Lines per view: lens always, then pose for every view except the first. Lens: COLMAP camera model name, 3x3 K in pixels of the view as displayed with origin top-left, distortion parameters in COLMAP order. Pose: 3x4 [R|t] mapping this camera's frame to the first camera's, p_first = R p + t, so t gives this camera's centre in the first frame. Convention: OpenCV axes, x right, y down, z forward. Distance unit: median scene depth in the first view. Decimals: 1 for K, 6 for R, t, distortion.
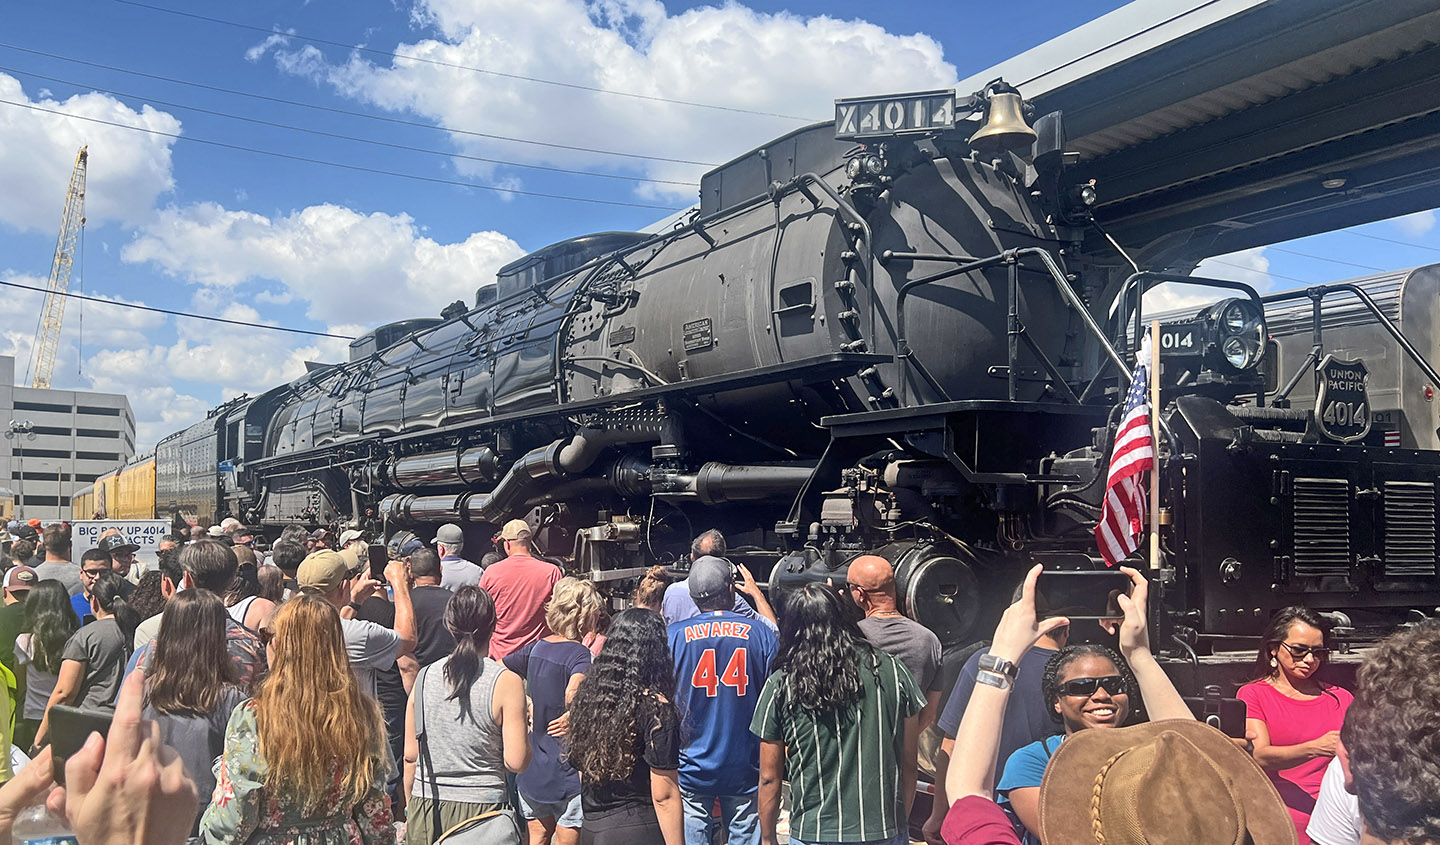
lens RADIAL K [[1284.6, 0, 594.2], [0, 1284.6, 524.5], [0, 0, 1]] dist [0.004272, -0.011102]
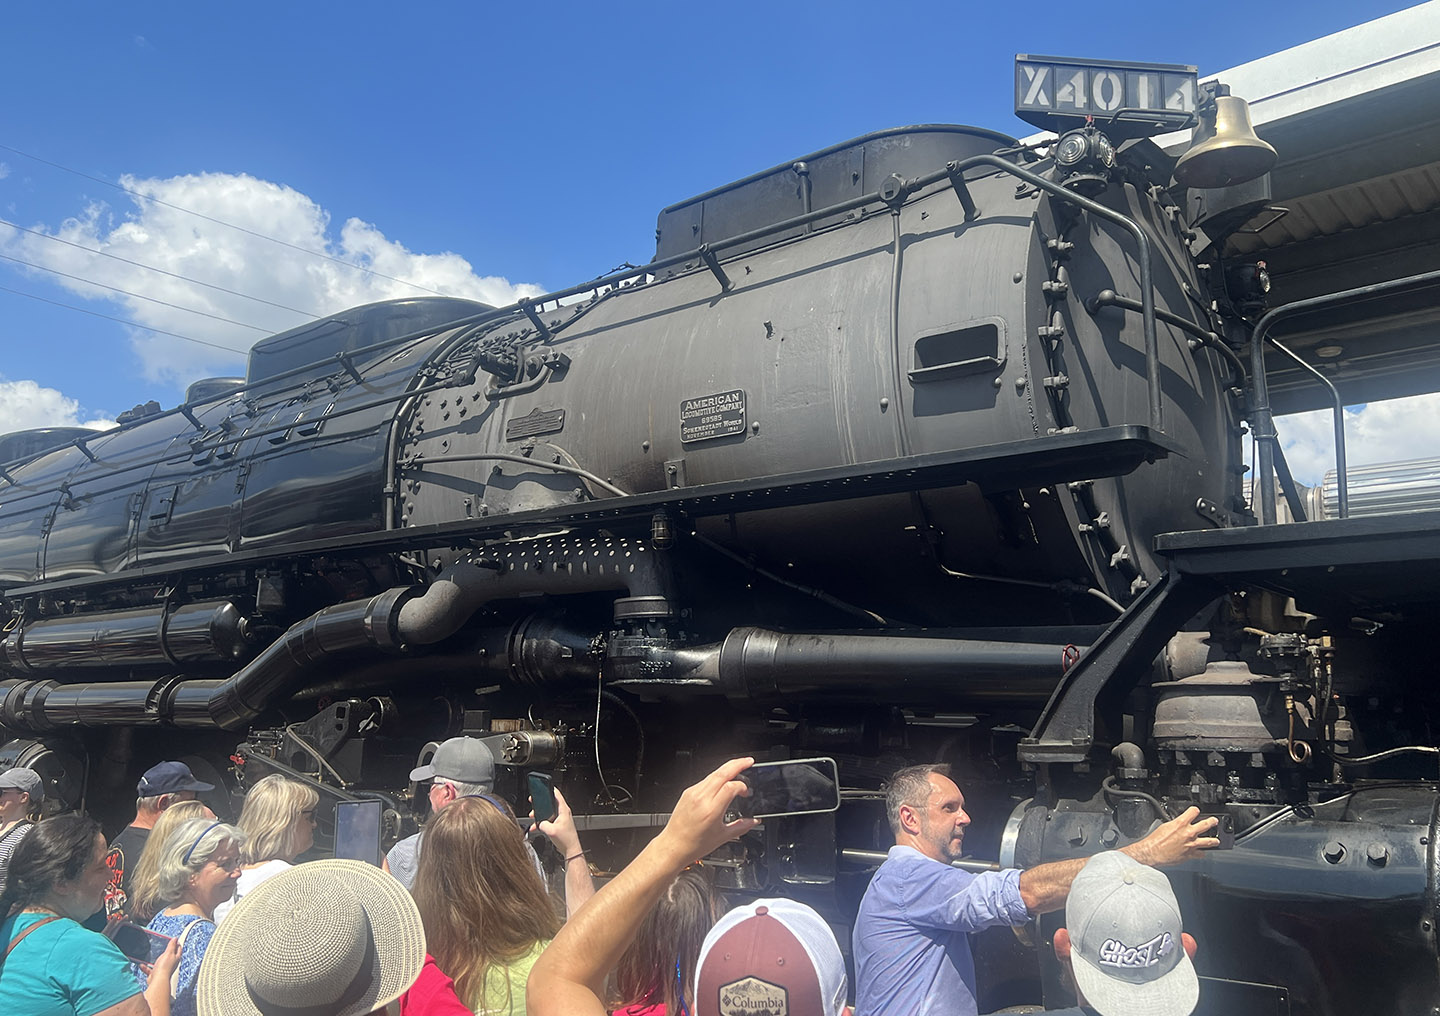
lens RADIAL K [[1178.8, 0, 718.8], [0, 1178.8, 472.8], [0, 0, 1]] dist [0.129873, -0.220637]
pose [[0.908359, 0.103819, 0.405099, -0.149906], [-0.015441, 0.976360, -0.215600, -0.001003], [-0.417906, 0.189587, 0.888488, 0.534796]]
